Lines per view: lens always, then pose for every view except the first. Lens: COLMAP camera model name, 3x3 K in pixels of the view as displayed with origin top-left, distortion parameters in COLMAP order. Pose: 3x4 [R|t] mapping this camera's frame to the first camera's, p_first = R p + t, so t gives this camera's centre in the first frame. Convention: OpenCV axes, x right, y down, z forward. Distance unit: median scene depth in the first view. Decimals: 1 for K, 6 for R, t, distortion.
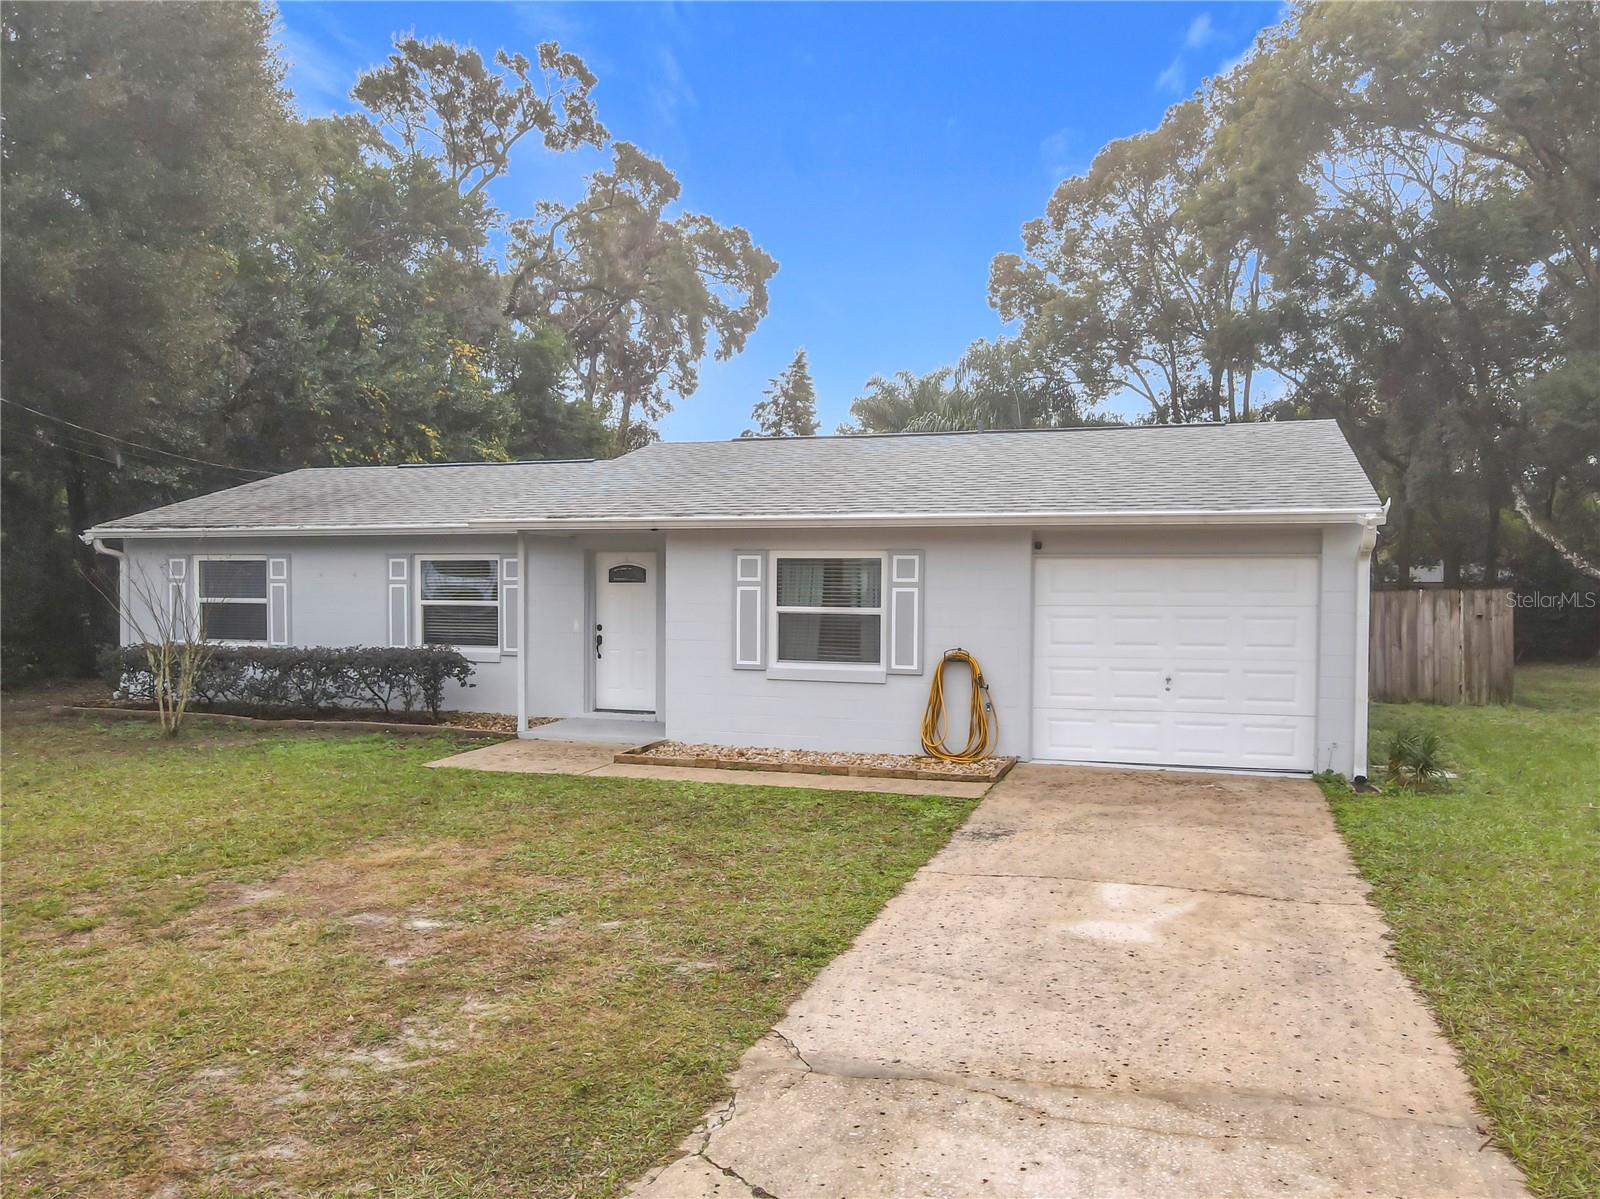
lens RADIAL K [[1191.3, 0, 812.3], [0, 1191.3, 619.2], [0, 0, 1]] dist [0.009524, 0.006156]
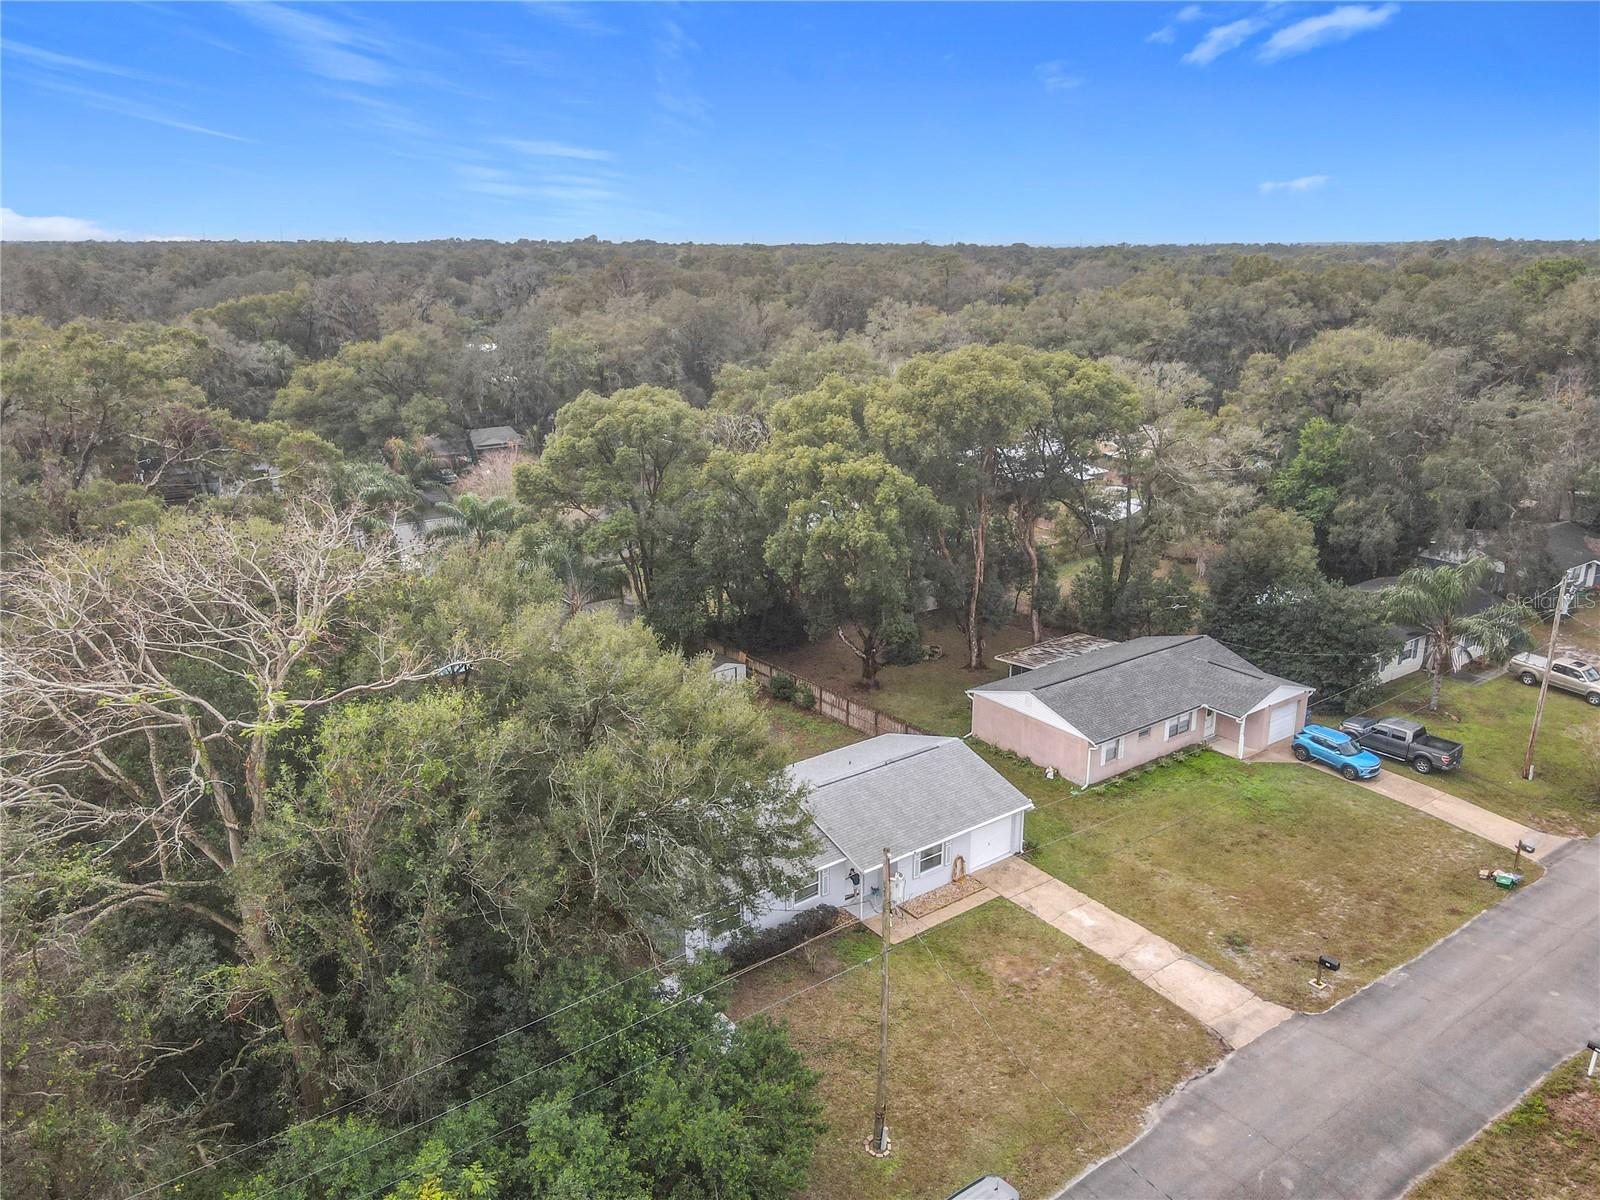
lens RADIAL K [[1185.3, 0, 812.3], [0, 1185.3, 605.7], [0, 0, 1]] dist [-0.000883, 0.049777]
pose [[0.568088, -0.252788, 0.783182, -2.924301], [0.029055, 0.957223, 0.287888, -1.848813], [-0.822455, -0.140791, 0.551132, -0.653776]]
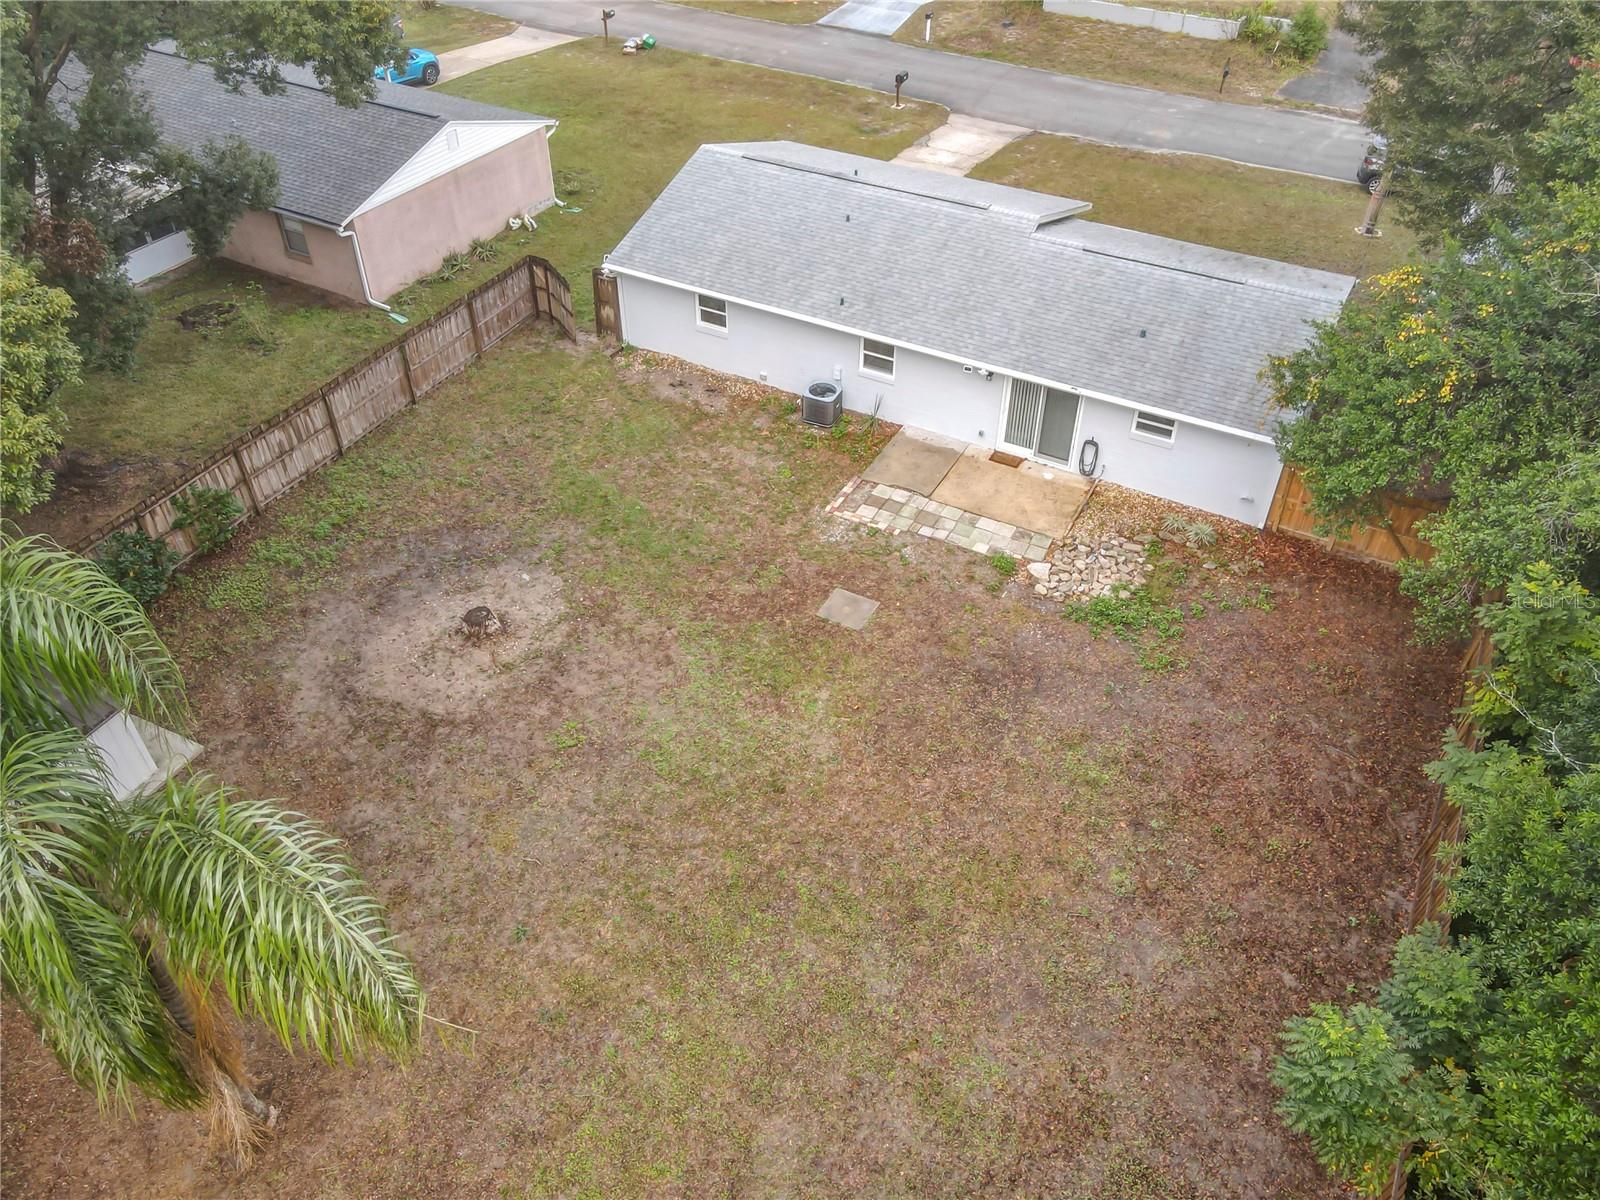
lens RADIAL K [[1155.4, 0, 826.1], [0, 1155.4, 598.8], [0, 0, 1]] dist [0.008537, 0.005946]
pose [[-0.987421, -0.120715, 0.102114, -0.093890], [-0.019396, 0.733435, 0.679483, -1.107138], [-0.156918, 0.668955, -0.726551, 3.427425]]
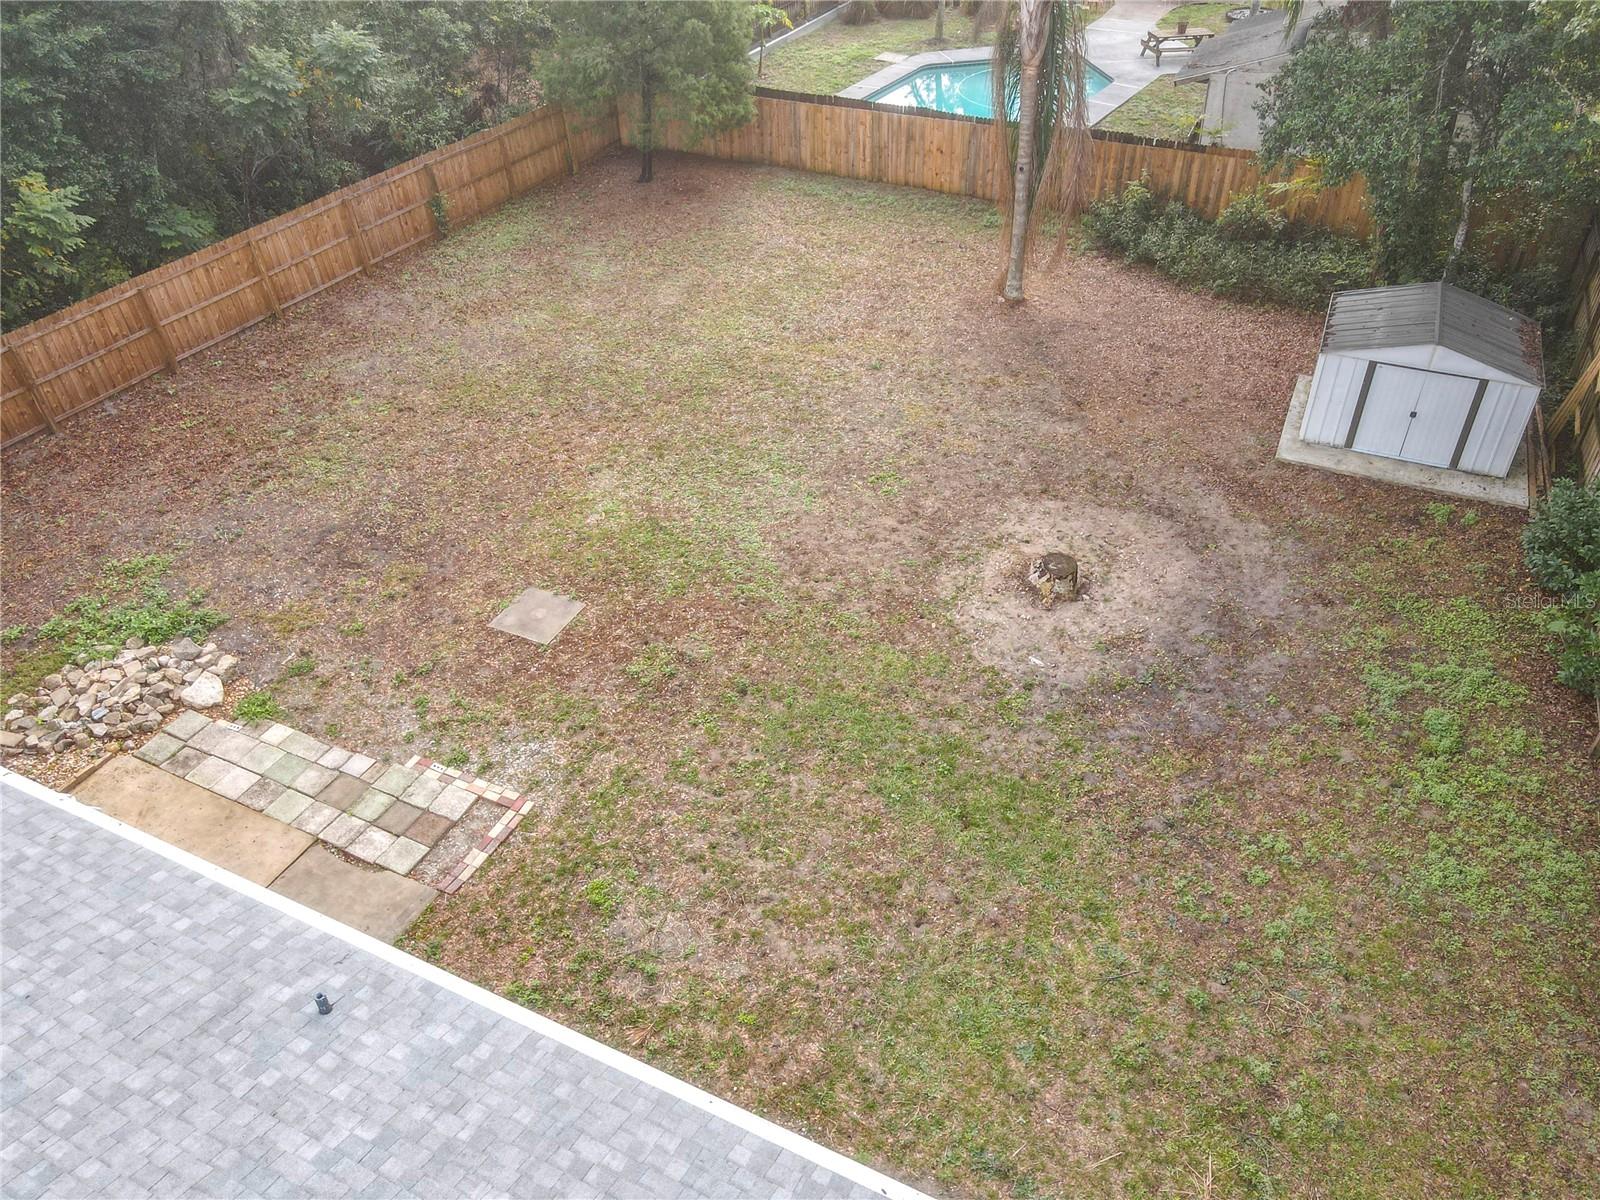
lens RADIAL K [[1192.1, 0, 811.6], [0, 1192.1, 573.1], [0, 0, 1]] dist [0.009350, 0.006021]
pose [[0.991031, 0.056898, -0.120913, 0.469251], [0.025678, 0.806880, 0.590158, -0.671621], [0.131140, -0.587969, 0.798182, 1.271799]]
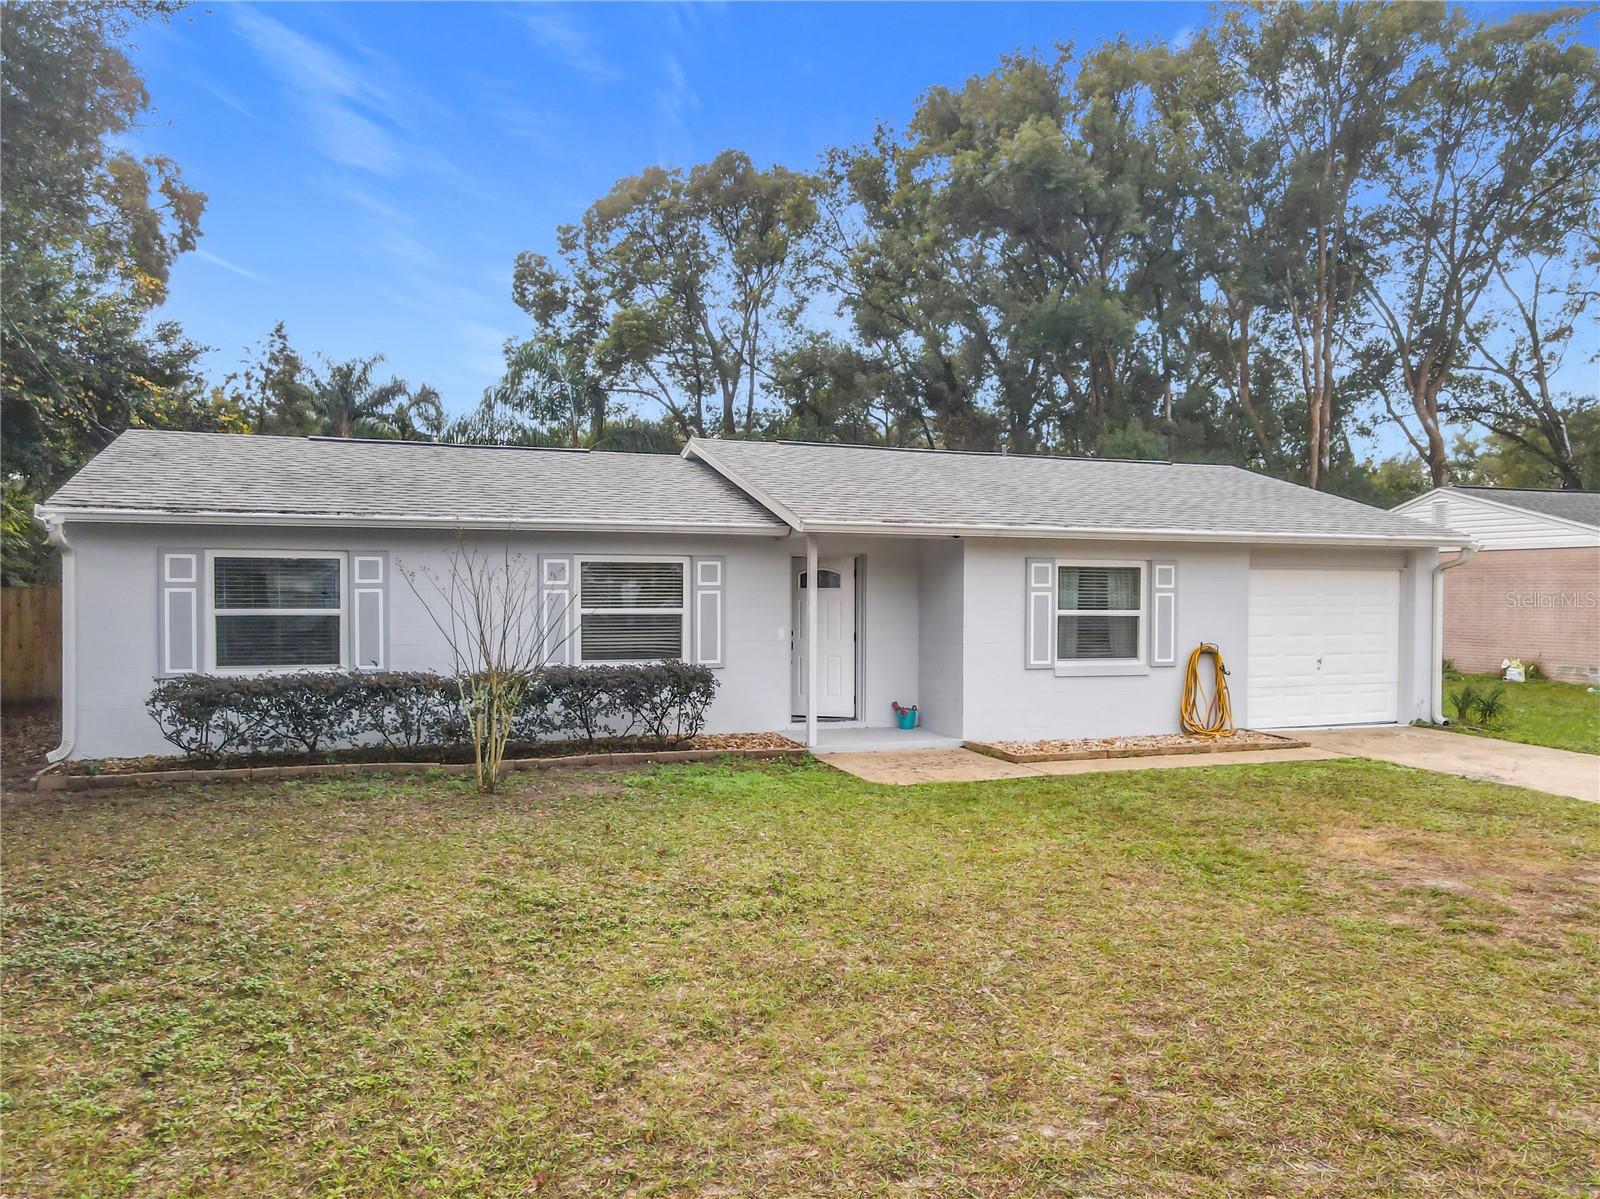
lens RADIAL K [[1185.3, 0, 812.3], [0, 1185.3, 605.2], [0, 0, 1]] dist [-0.000883, 0.049777]
pose [[0.783703, -0.010407, 0.621049, -0.883396], [0.017582, 0.999831, -0.005433, -0.013232], [-0.620887, 0.015177, 0.783753, 0.285008]]
